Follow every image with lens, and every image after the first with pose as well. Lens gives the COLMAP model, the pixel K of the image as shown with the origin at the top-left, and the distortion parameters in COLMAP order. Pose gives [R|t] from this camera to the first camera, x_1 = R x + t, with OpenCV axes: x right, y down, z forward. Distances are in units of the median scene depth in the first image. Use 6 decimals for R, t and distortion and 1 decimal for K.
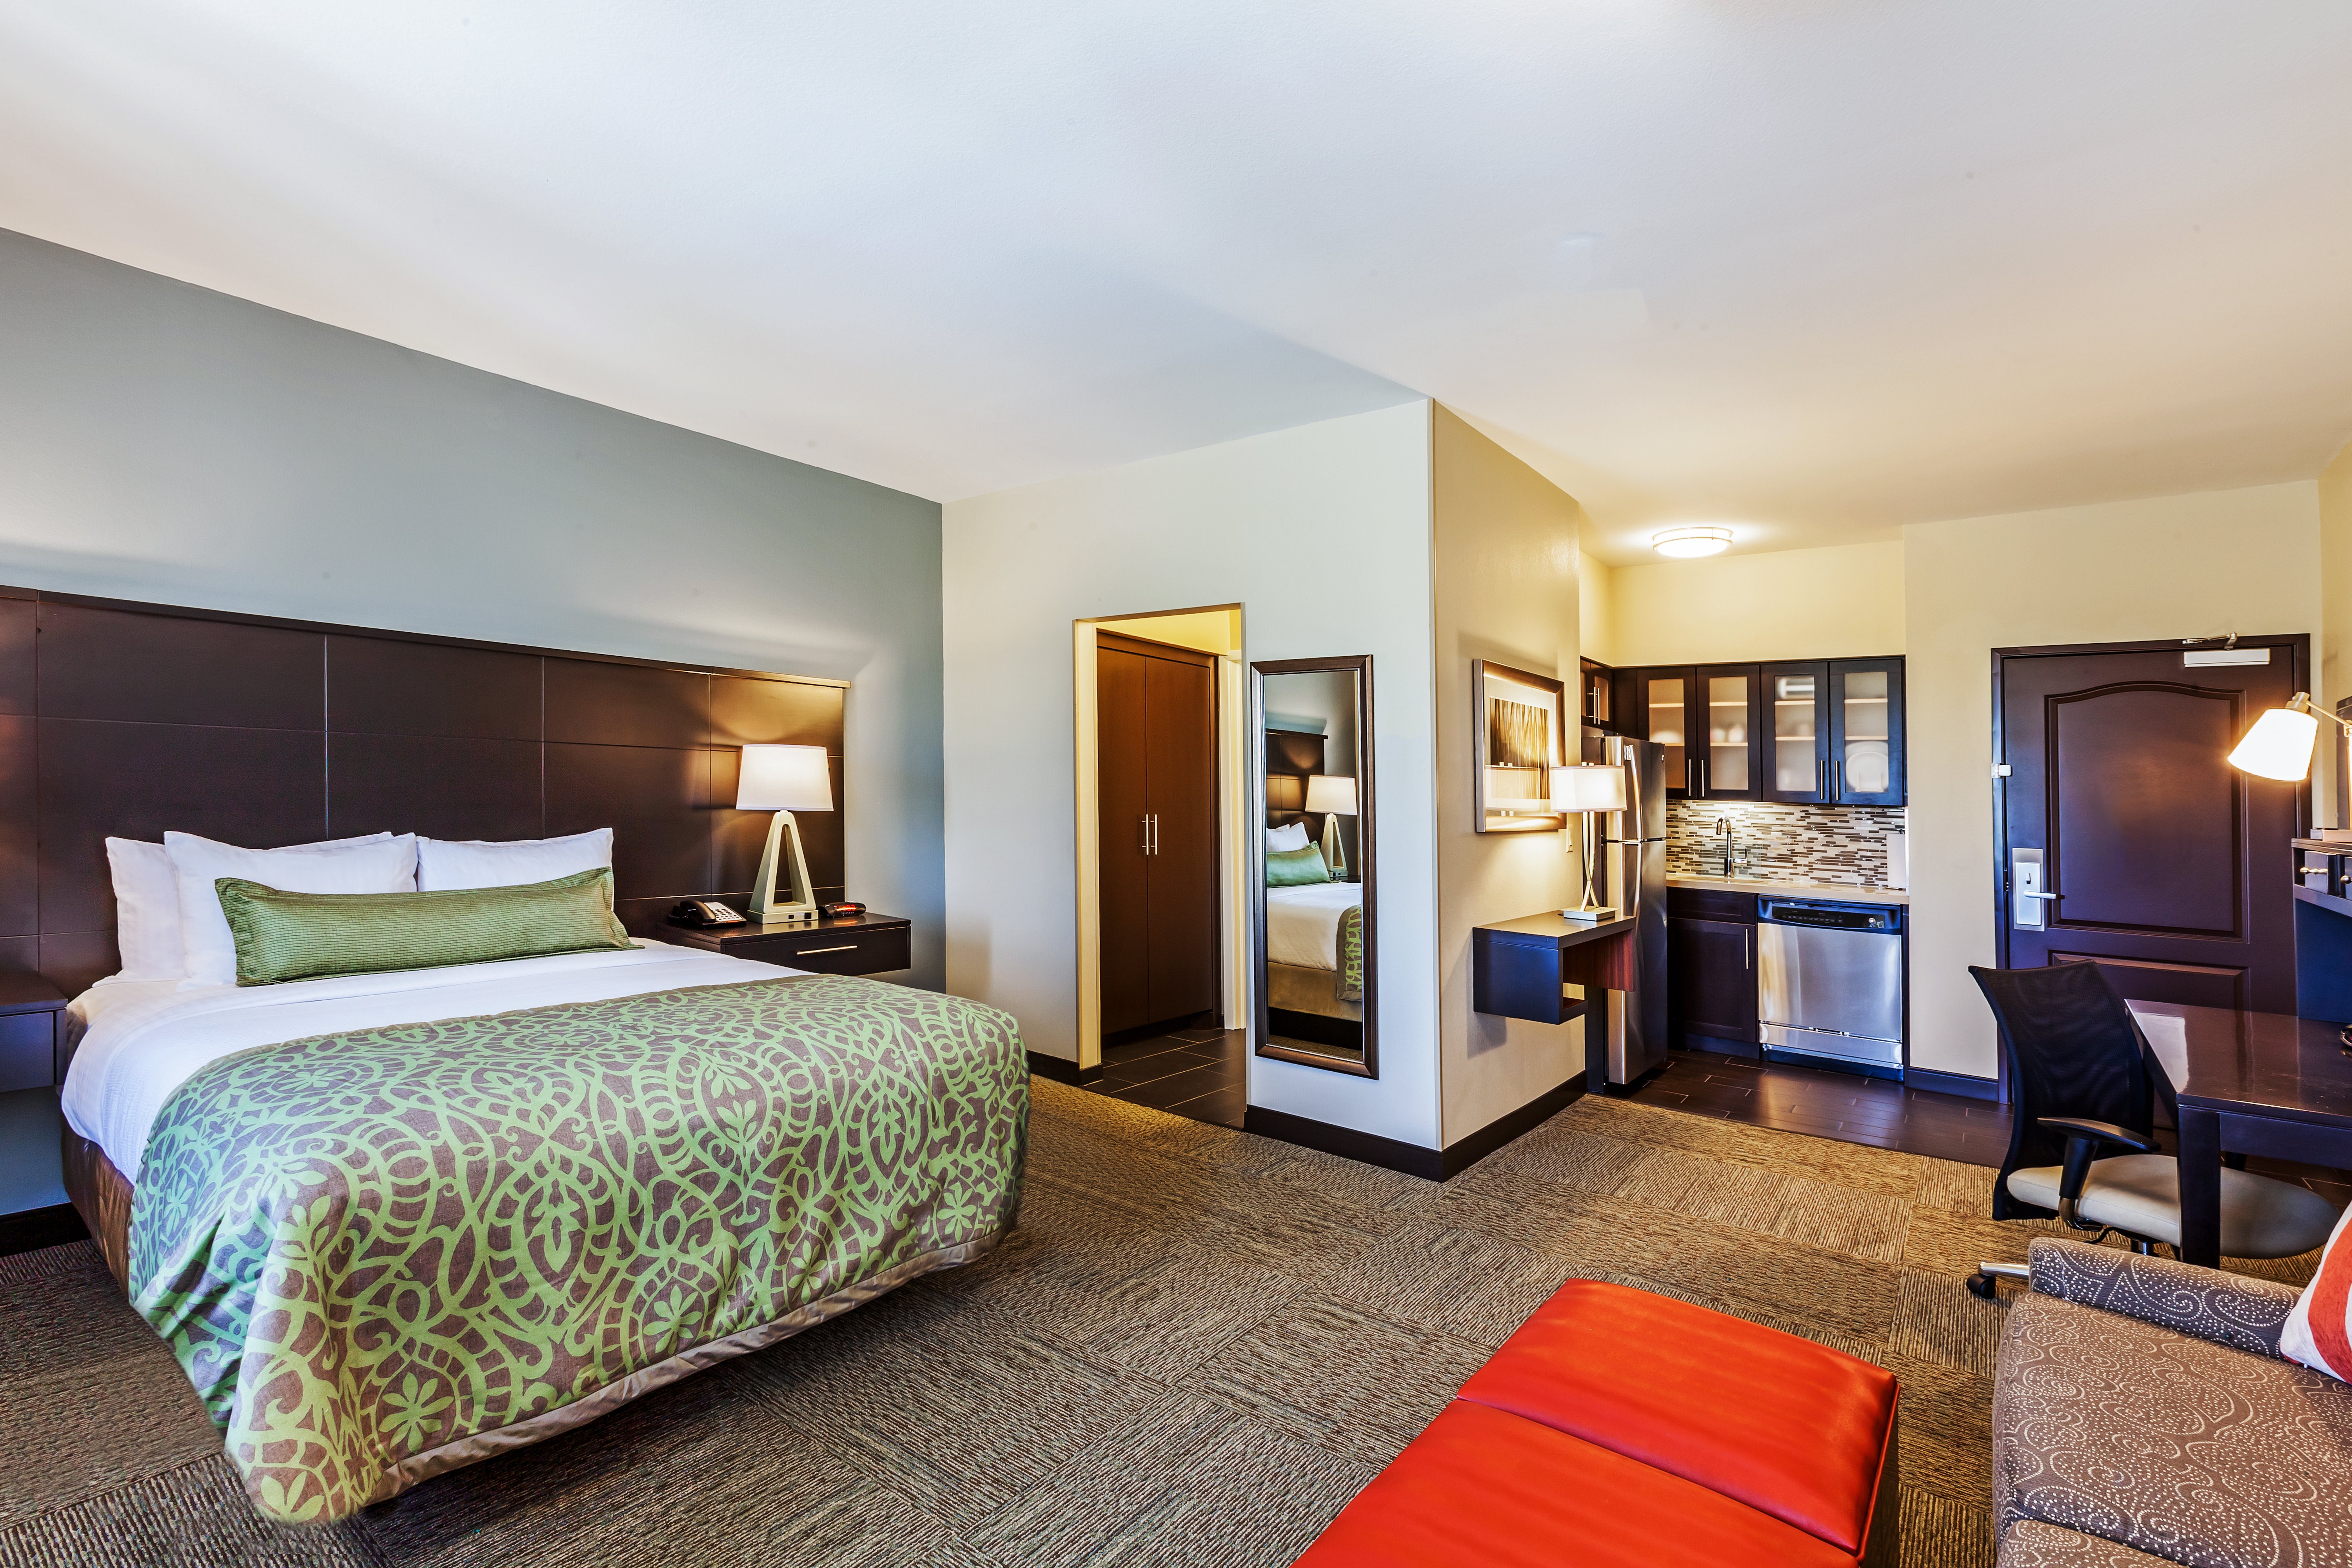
lens RADIAL K [[1055.9, 0, 1154.7], [0, 1055.9, 714.1], [0, 0, 1]] dist [0.004956, 0.001200]
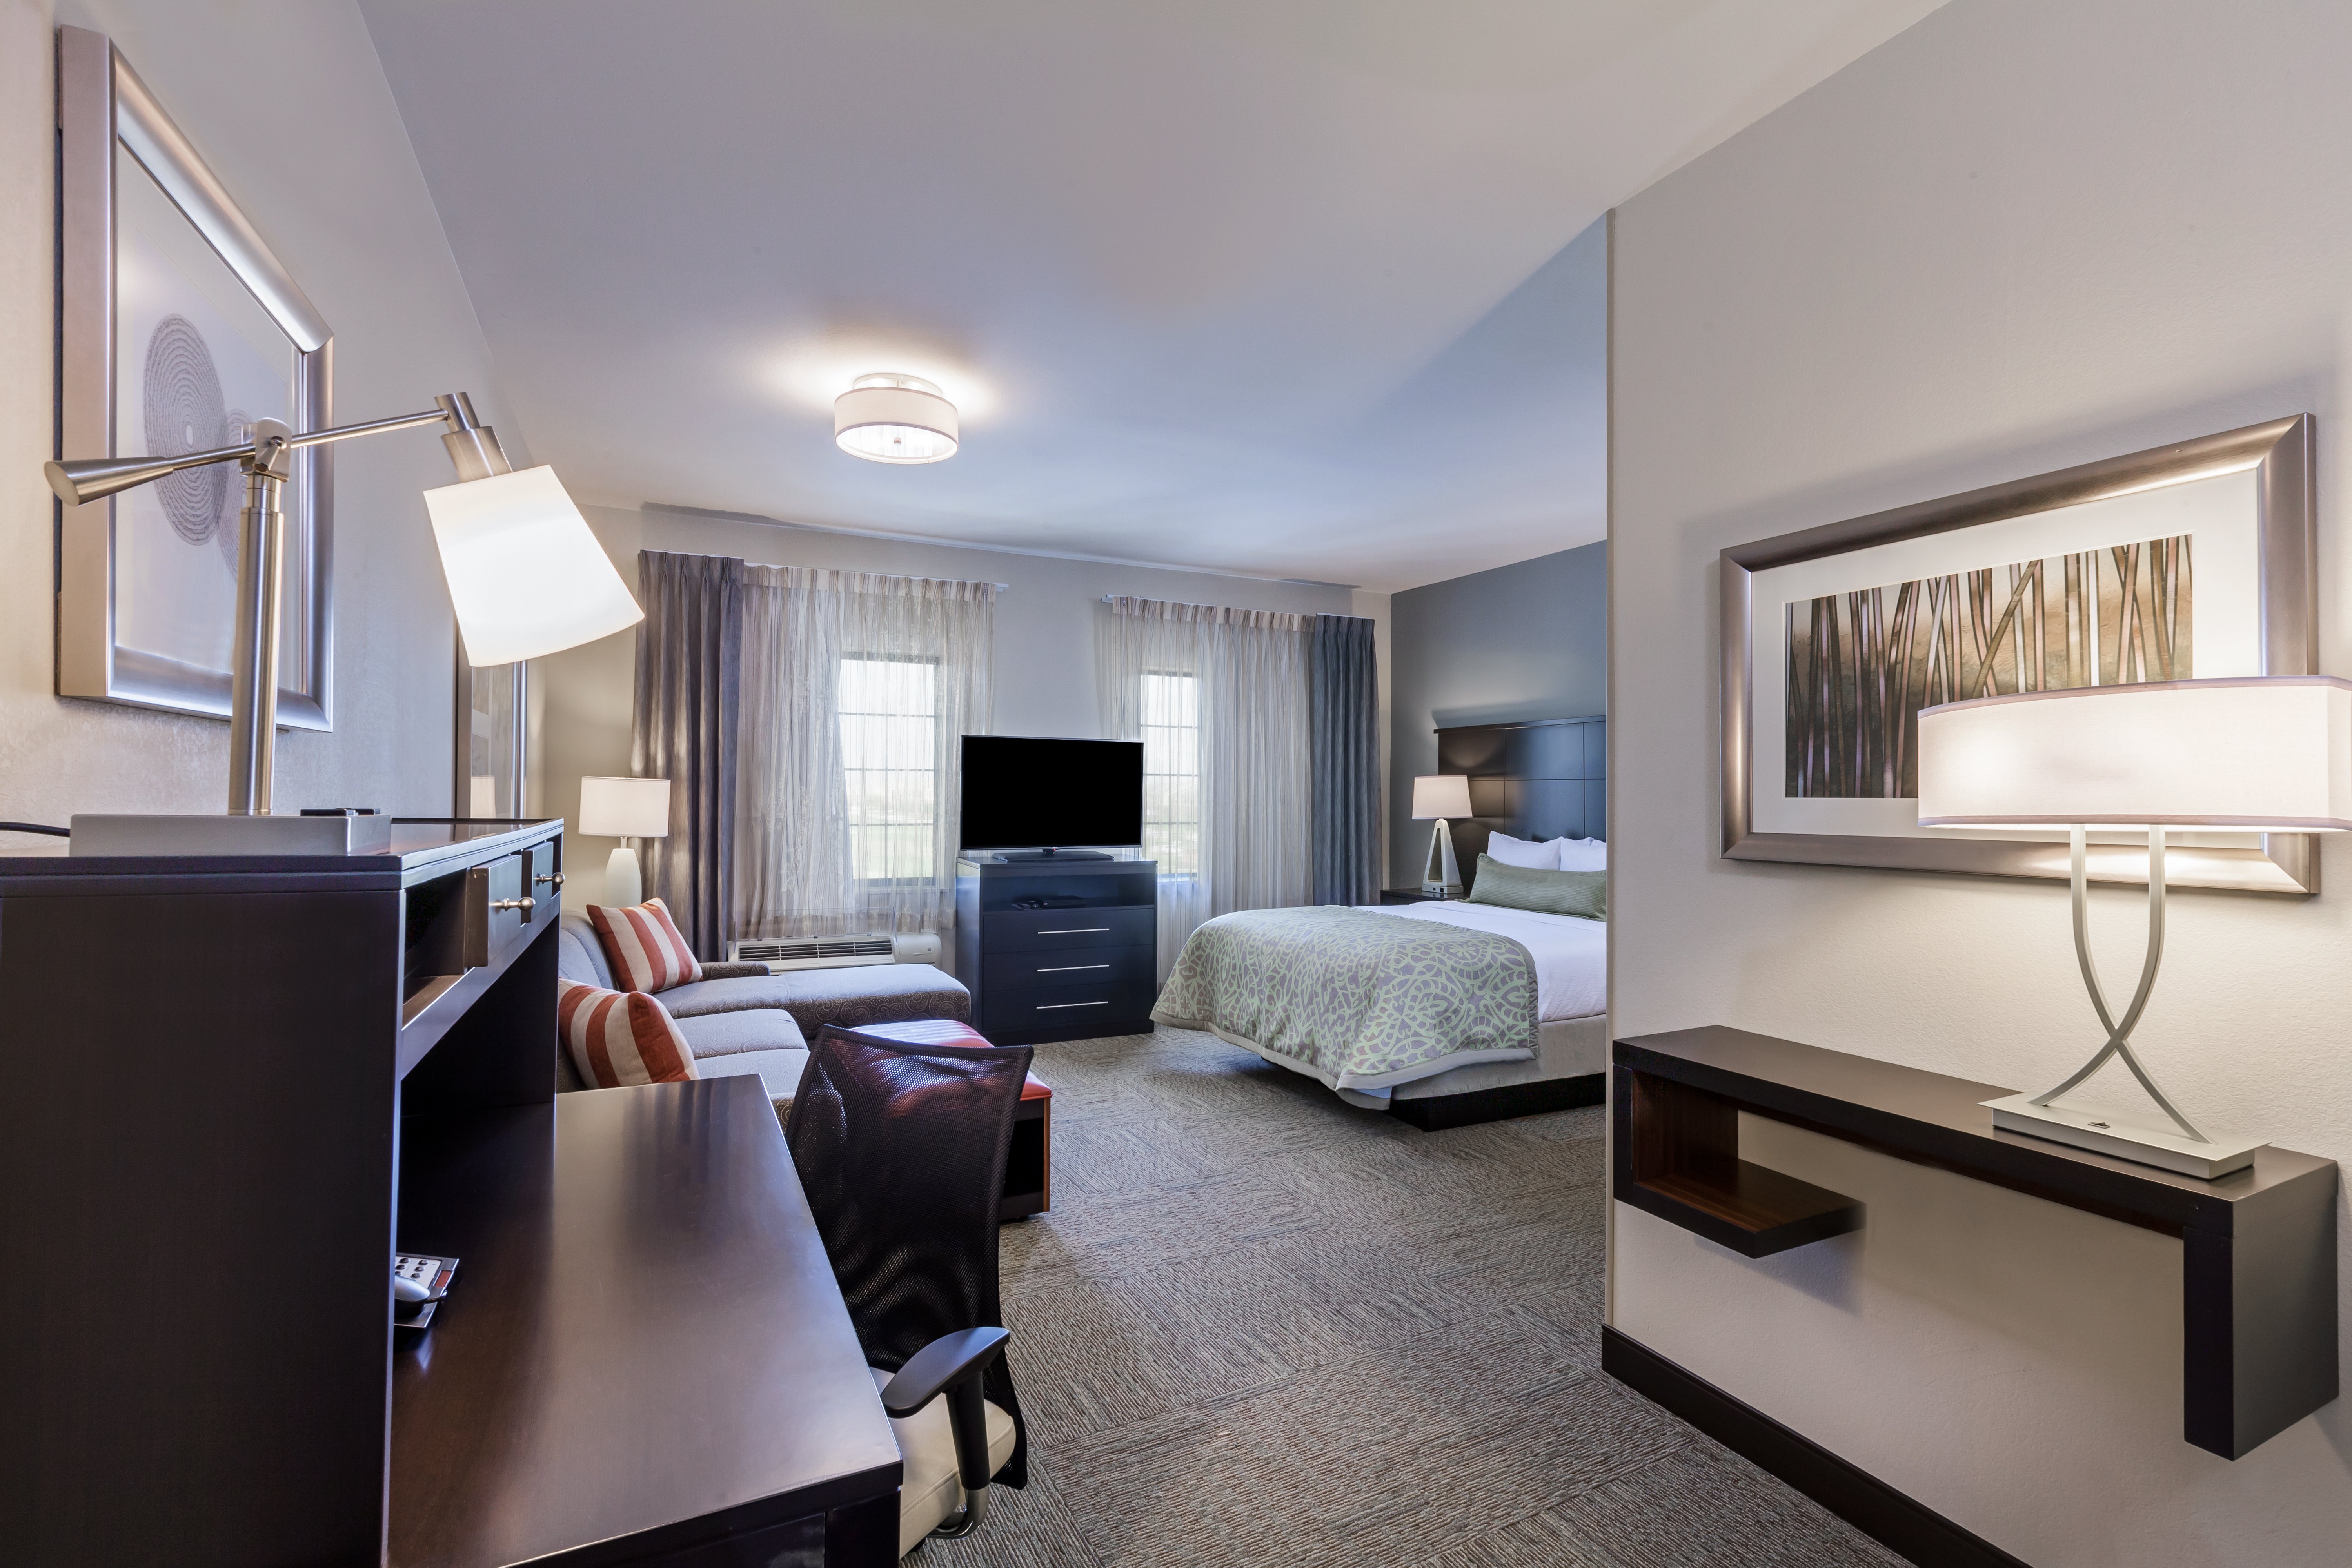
lens RADIAL K [[1055.9, 0, 1188.5], [0, 1055.9, 785.0], [0, 0, 1]] dist [0.004956, 0.001200]
pose [[-0.415917, -0.044925, -0.908292, 1.266457], [0.045086, 0.996532, -0.069935, 0.137410], [0.908284, -0.070038, -0.412449, 1.340066]]
